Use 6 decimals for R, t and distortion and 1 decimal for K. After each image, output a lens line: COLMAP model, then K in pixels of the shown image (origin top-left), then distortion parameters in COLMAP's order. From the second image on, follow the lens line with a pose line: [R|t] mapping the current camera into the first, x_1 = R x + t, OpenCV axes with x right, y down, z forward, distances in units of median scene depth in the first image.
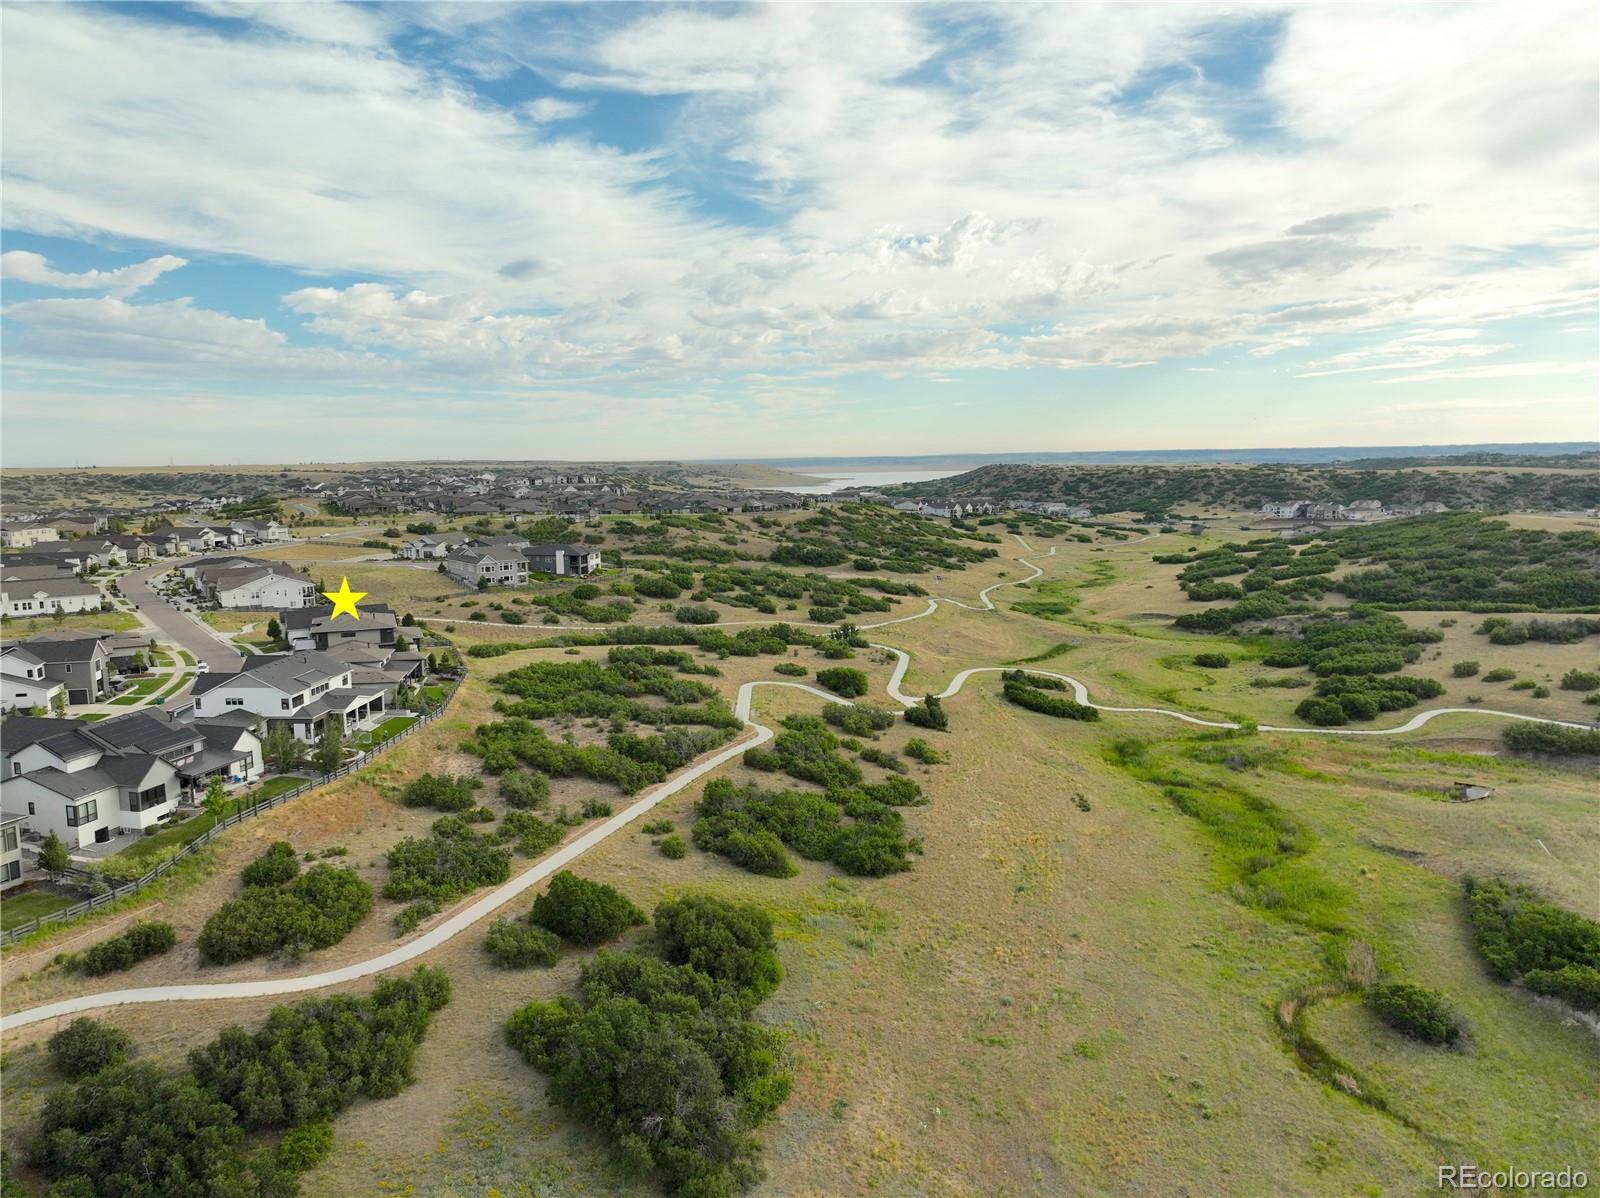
lens RADIAL K [[1127.5, 0, 795.1], [0, 1127.5, 606.3], [0, 0, 1]] dist [0.001267, 0.014969]
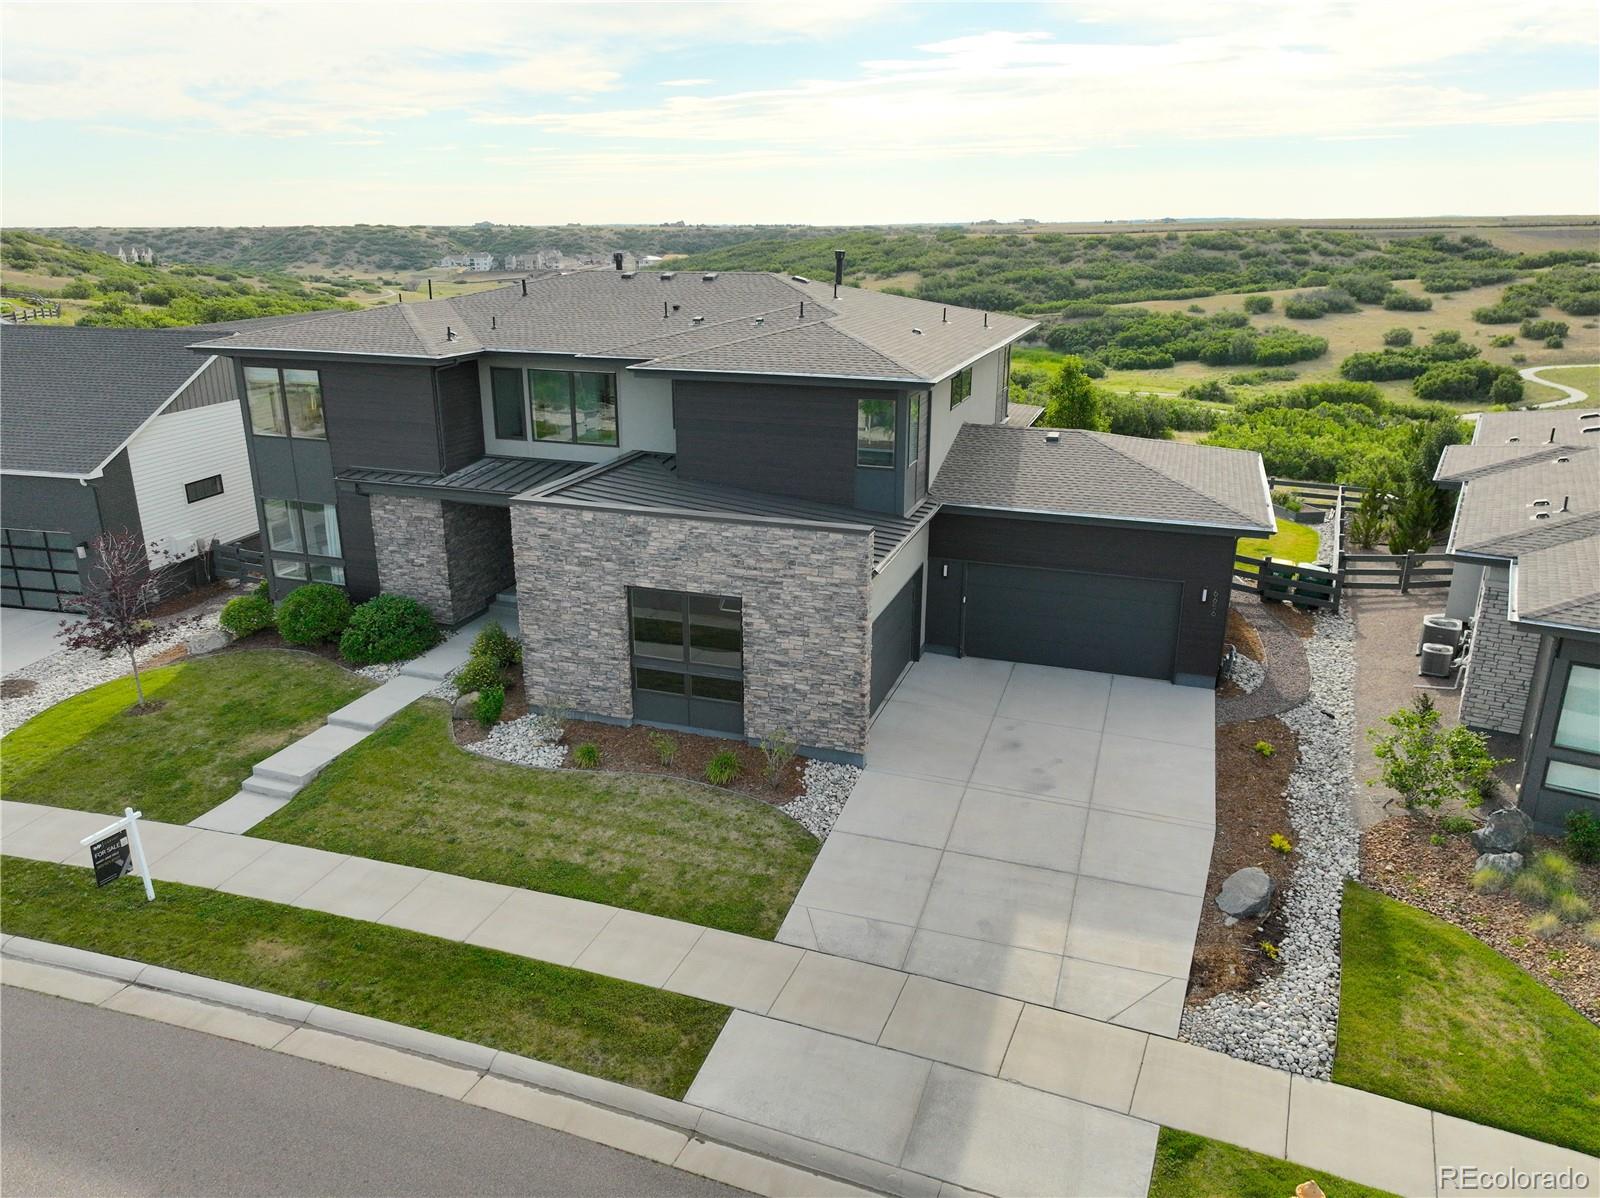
lens RADIAL K [[1127.5, 0, 795.0], [0, 1127.5, 603.7], [0, 0, 1]] dist [0.001267, 0.014969]
pose [[0.646668, -0.229291, 0.727493, -0.085745], [0.096279, 0.970658, 0.220349, 0.003479], [-0.756670, -0.072451, 0.649770, 0.154725]]
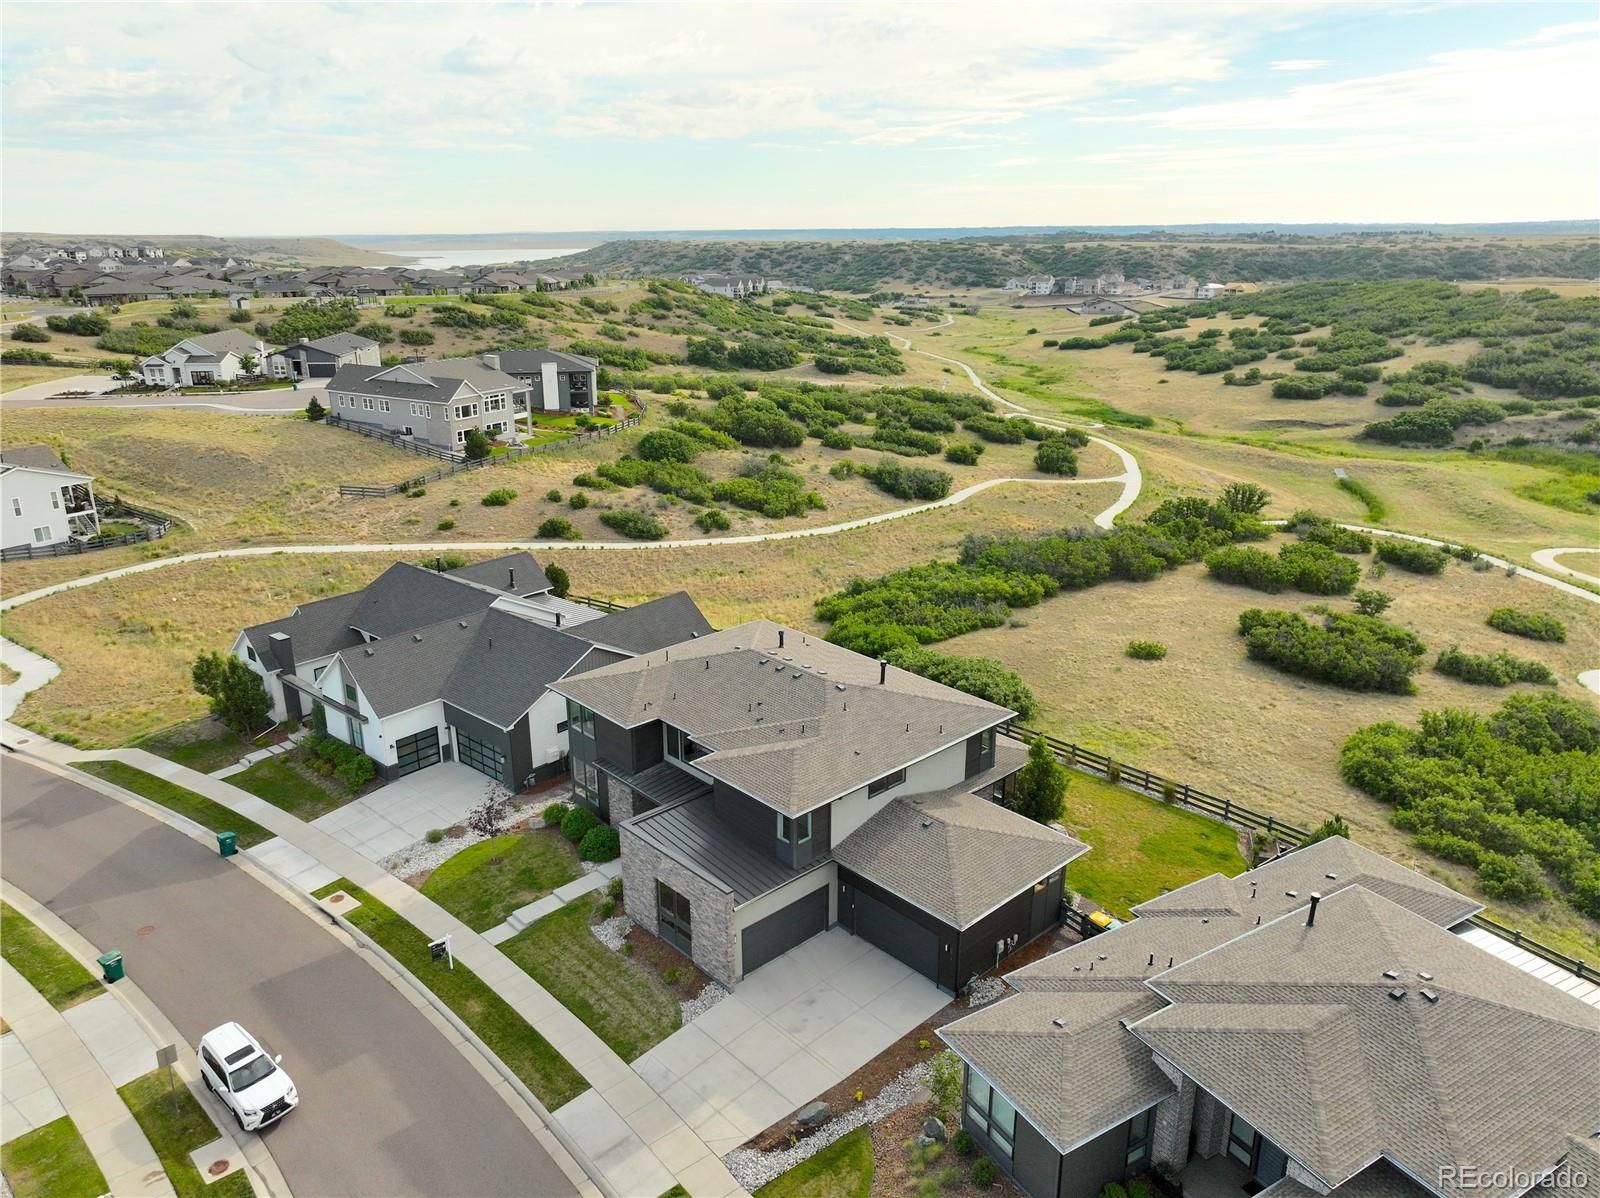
lens RADIAL K [[1127.5, 0, 797.0], [0, 1127.5, 588.1], [0, 0, 1]] dist [0.001267, 0.014969]
pose [[0.928586, -0.104690, 0.356044, -0.082615], [0.042828, 0.983207, 0.177399, -0.009787], [-0.368637, -0.149482, 0.917476, 0.132072]]
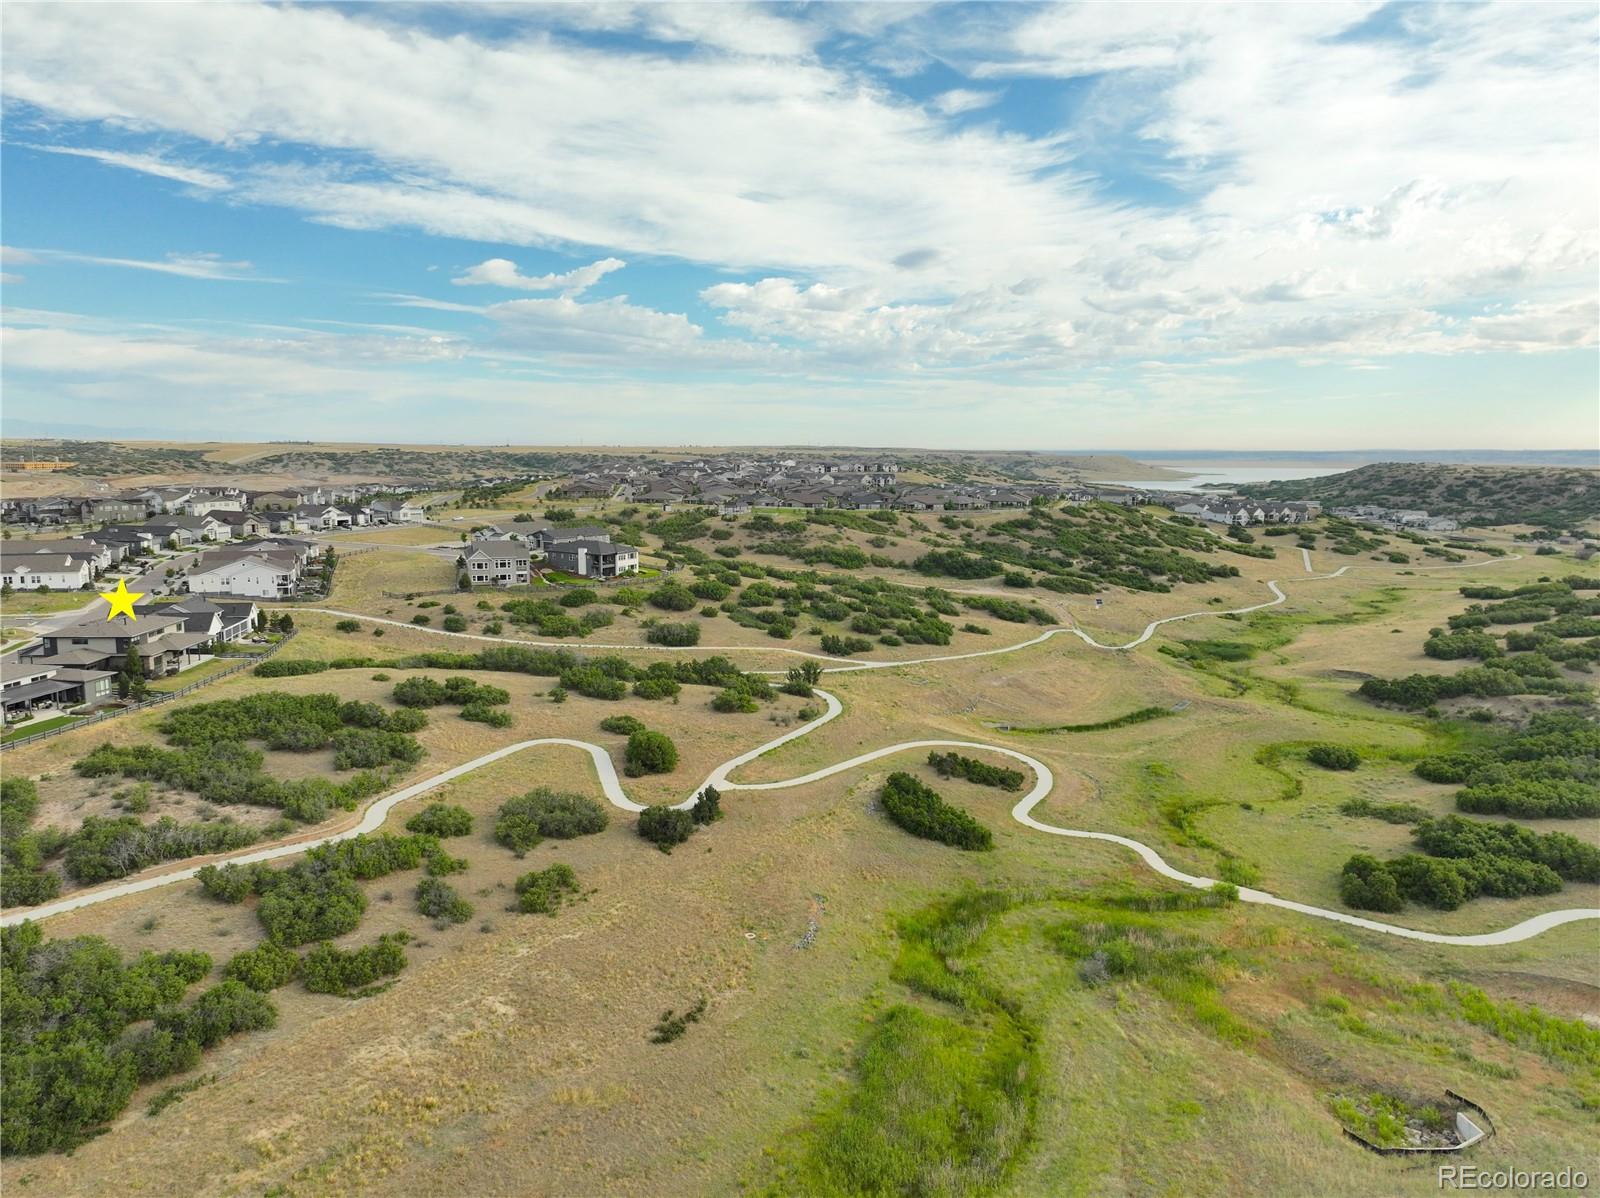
lens RADIAL K [[1127.5, 0, 798.2], [0, 1127.5, 598.8], [0, 0, 1]] dist [0.001267, 0.014969]
pose [[0.944972, 0.063691, -0.320893, 0.066848], [-0.062558, 0.997945, 0.013853, -0.009053], [0.321116, 0.006984, 0.947014, 0.059230]]
